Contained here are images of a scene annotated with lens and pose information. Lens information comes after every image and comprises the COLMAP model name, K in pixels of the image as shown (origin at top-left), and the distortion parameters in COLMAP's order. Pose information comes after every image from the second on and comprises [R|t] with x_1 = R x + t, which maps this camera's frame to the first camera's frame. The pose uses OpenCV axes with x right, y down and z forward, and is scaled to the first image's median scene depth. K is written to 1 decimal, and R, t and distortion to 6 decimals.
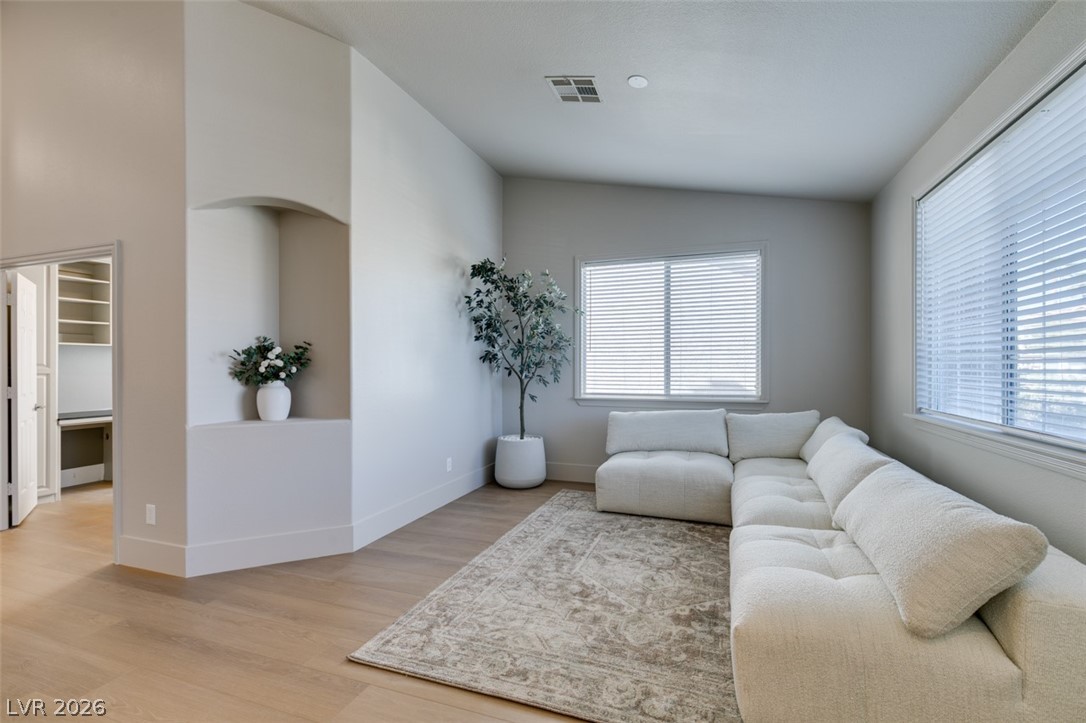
lens RADIAL K [[483.5, 0, 541.7], [0, 483.5, 364.5], [0, 0, 1]] dist [0.004009, -0.000487]
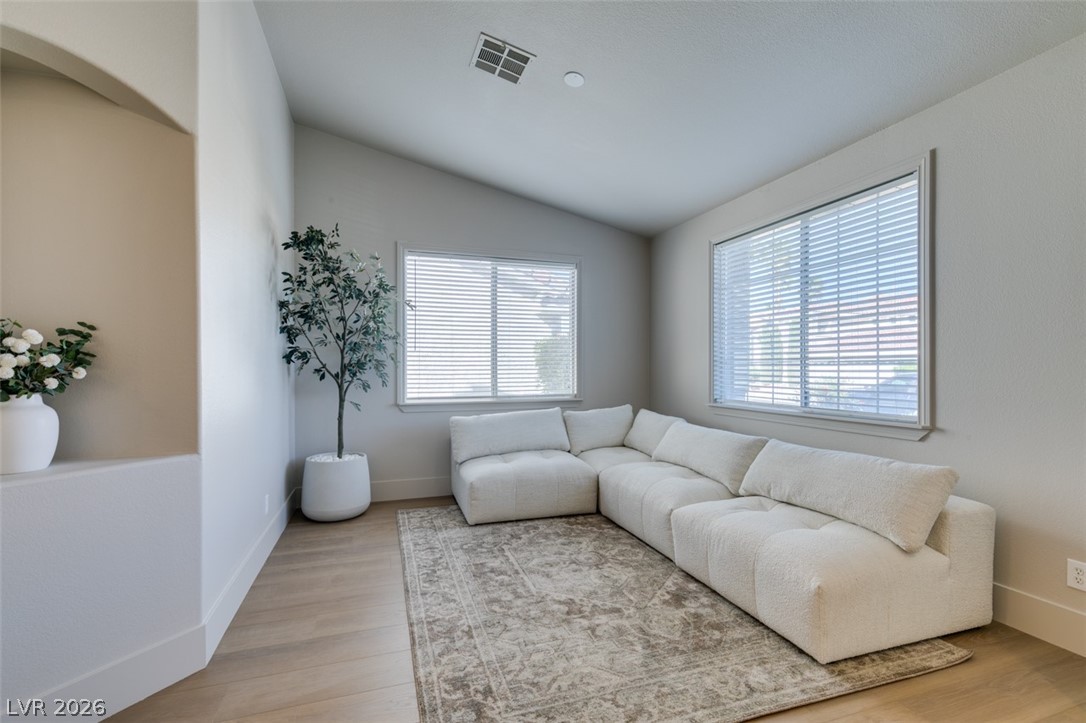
lens RADIAL K [[485.8, 0, 541.2], [0, 485.8, 368.4], [0, 0, 1]] dist [0.003133, -0.000022]
pose [[0.780825, -0.000305, 0.624750, -0.386652], [-0.002366, 0.999991, 0.003446, 0.001837], [-0.624746, -0.004169, 0.780817, 0.215865]]
